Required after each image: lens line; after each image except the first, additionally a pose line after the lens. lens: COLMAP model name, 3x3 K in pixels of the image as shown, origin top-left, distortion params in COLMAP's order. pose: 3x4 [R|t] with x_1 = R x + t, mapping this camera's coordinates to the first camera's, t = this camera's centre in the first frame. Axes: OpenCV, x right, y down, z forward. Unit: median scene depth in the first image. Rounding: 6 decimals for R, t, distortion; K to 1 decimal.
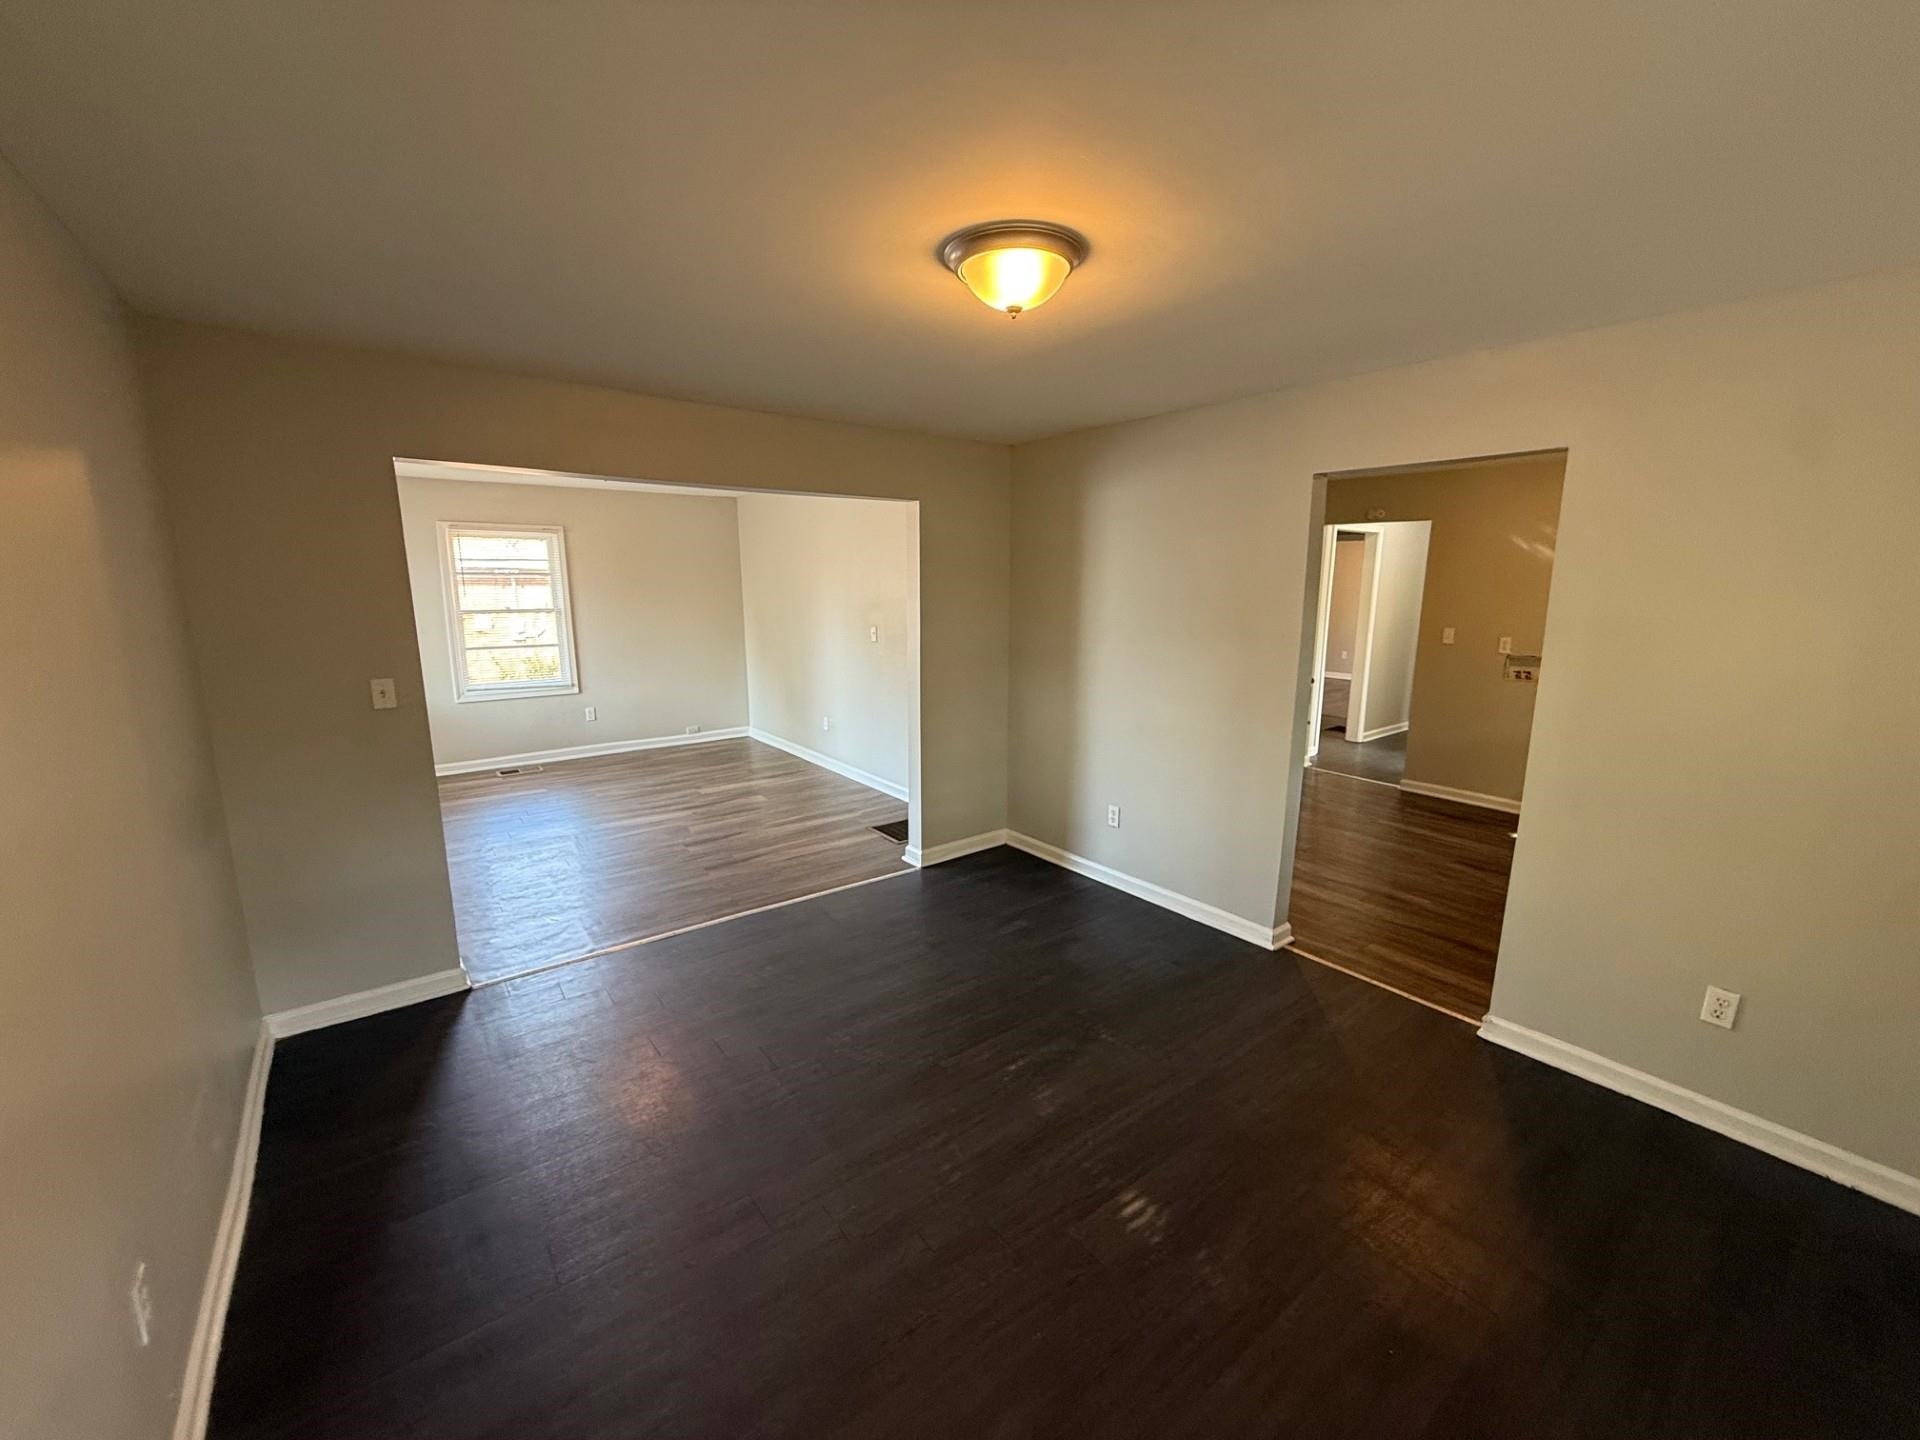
lens RADIAL K [[768.0, 0, 955.5], [0, 768.0, 716.6], [0, 0, 1]] dist [0.000491, 0.000481]
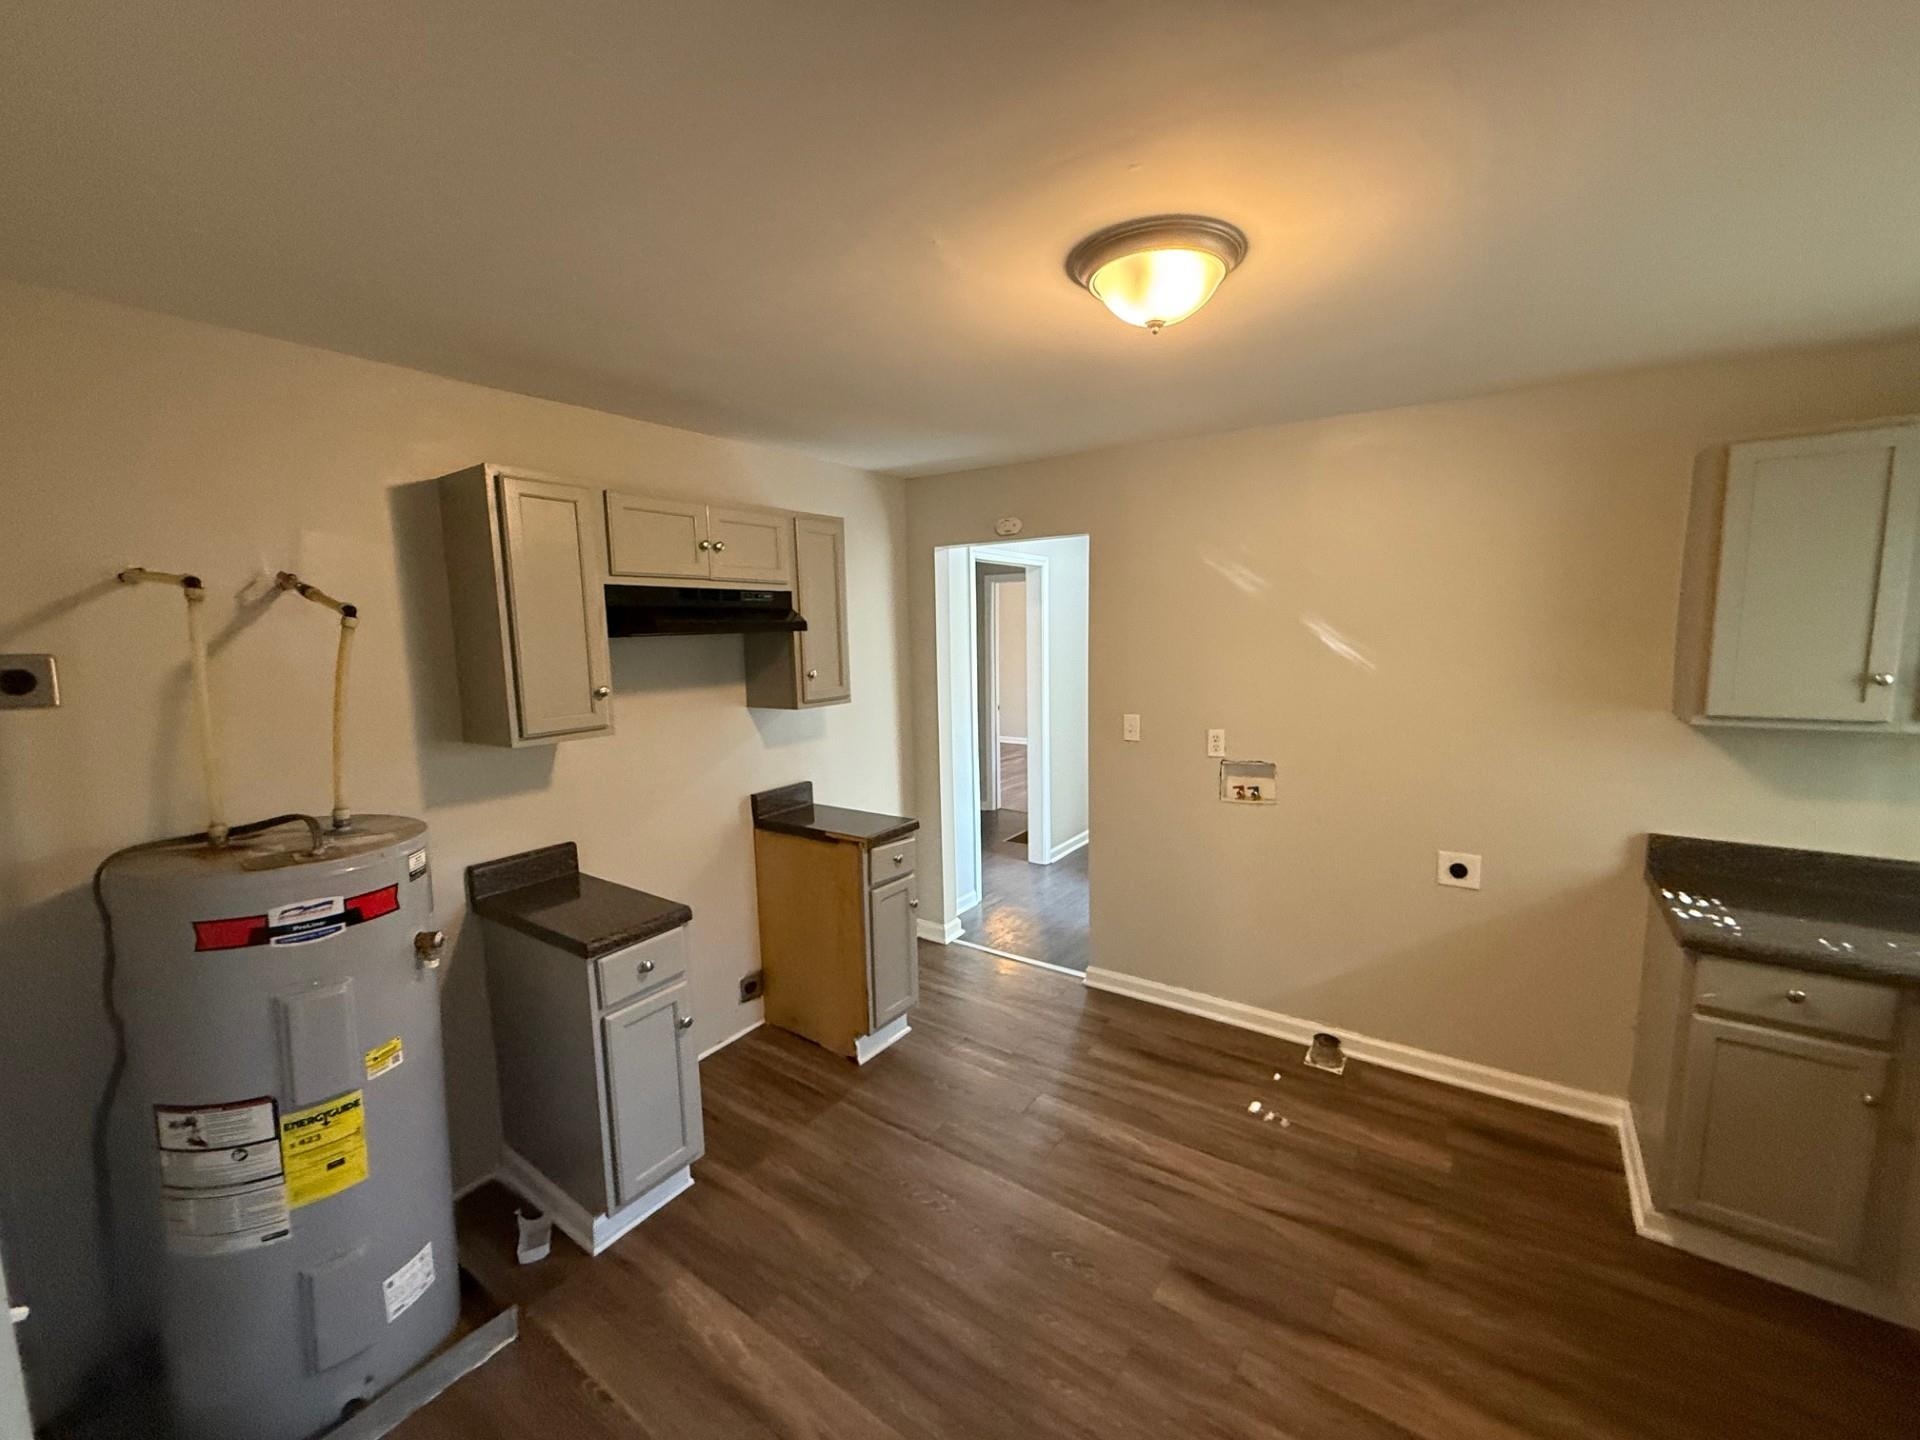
lens RADIAL K [[761.1, 0, 951.3], [0, 761.1, 722.9], [0, 0, 1]] dist [0.000488, 0.000213]
pose [[0.955891, -0.056439, 0.288250, 0.343834], [0.075212, 0.995679, -0.054465, -0.087233], [-0.283930, 0.073743, 0.956005, 0.484704]]
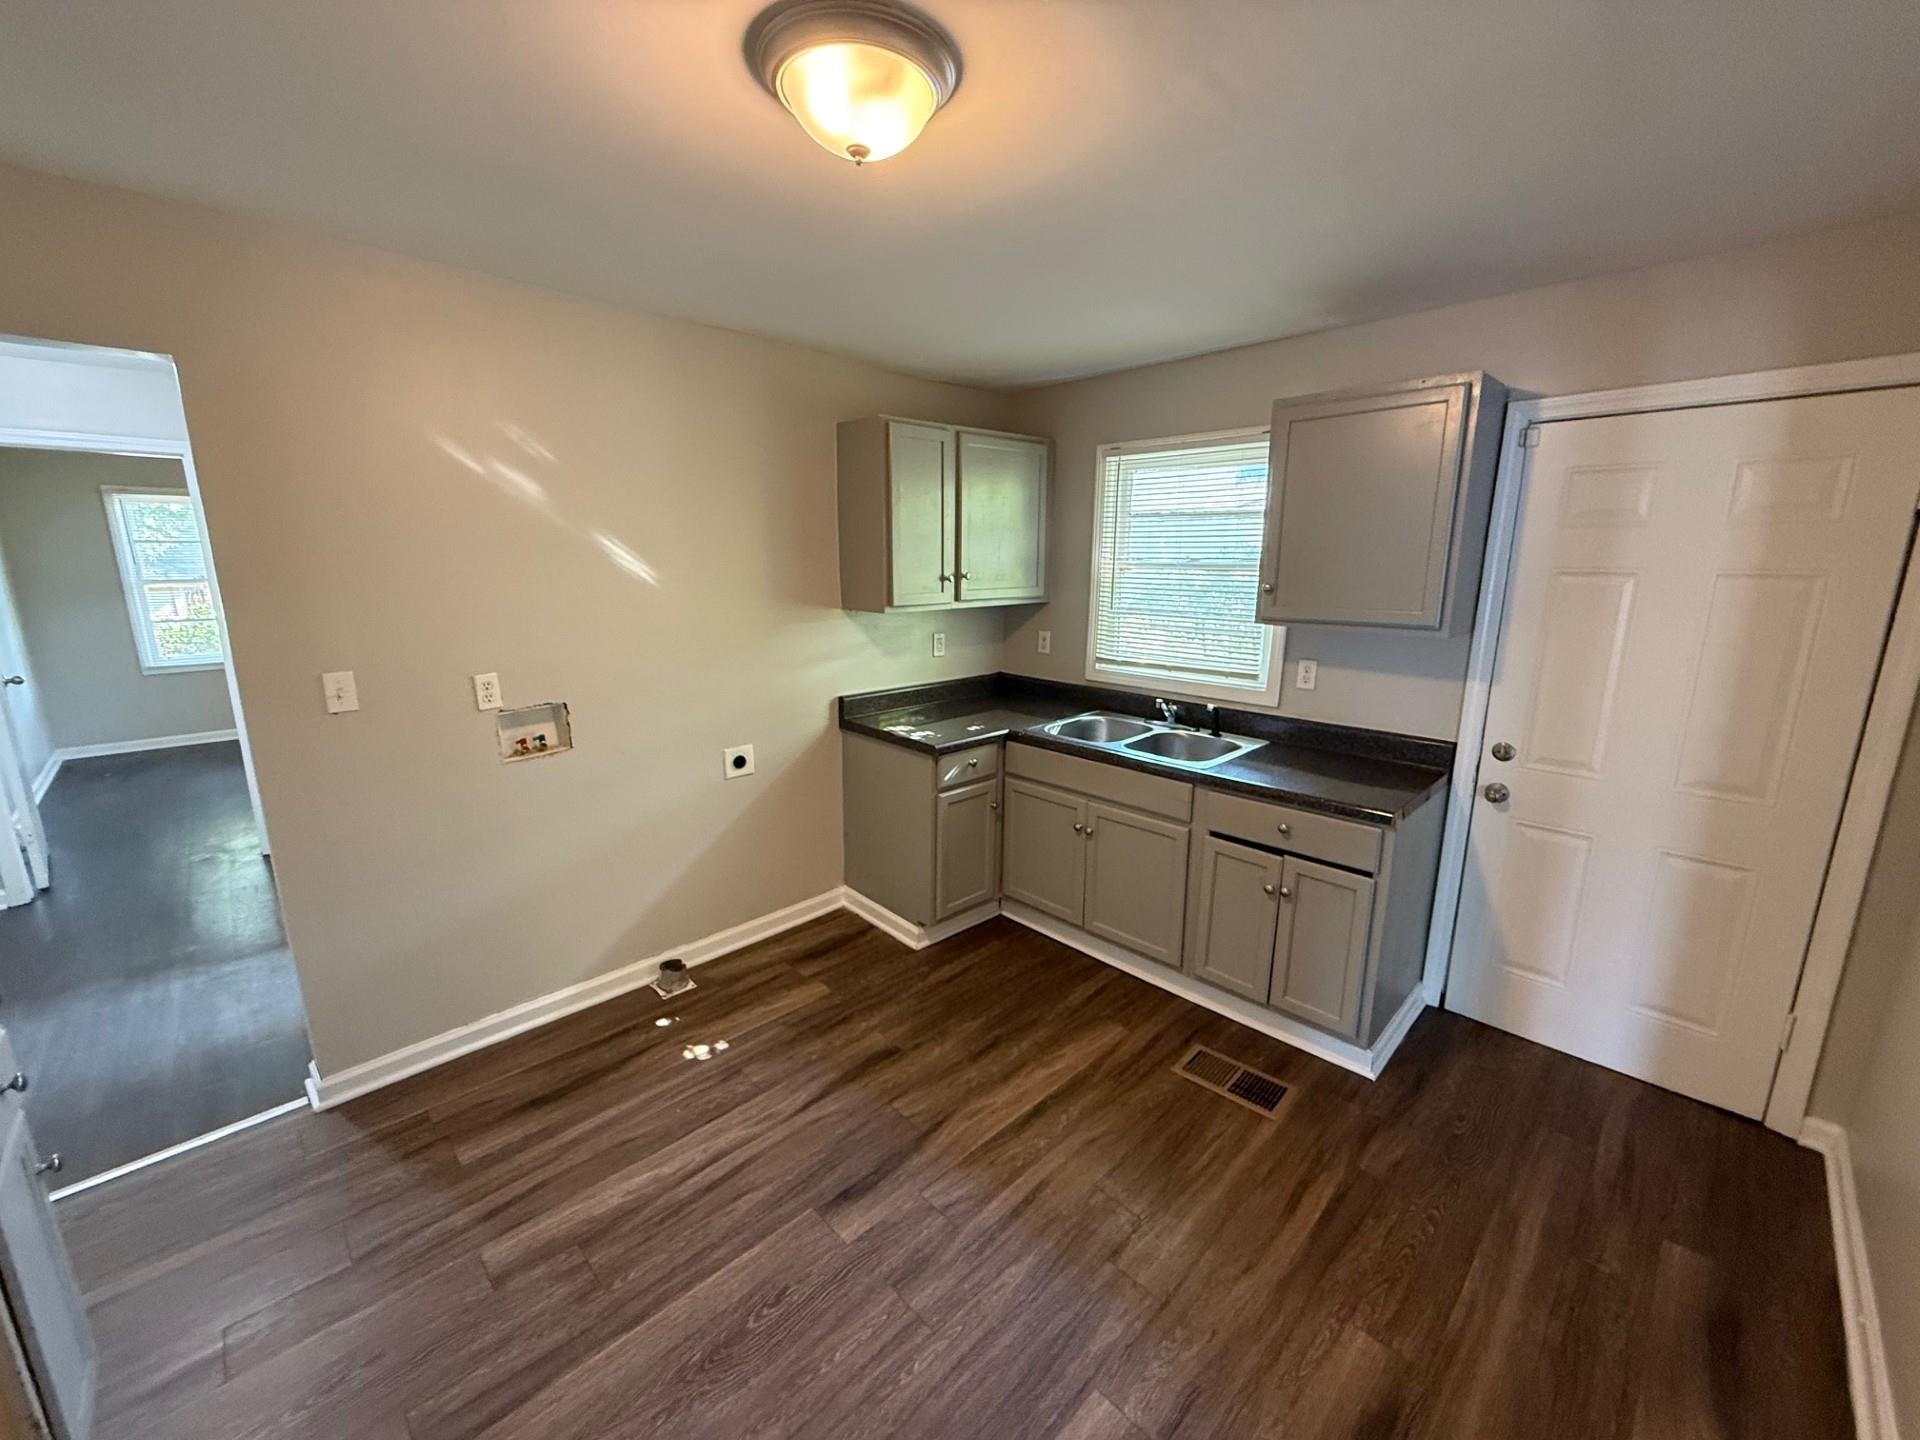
lens RADIAL K [[768.0, 0, 955.5], [0, 768.0, 716.6], [0, 0, 1]] dist [0.000491, 0.000481]
pose [[-0.111560, -0.210156, 0.971282, 0.237539], [0.182196, 0.956491, 0.227882, -0.124617], [-0.976913, 0.202386, -0.068416, 0.732989]]
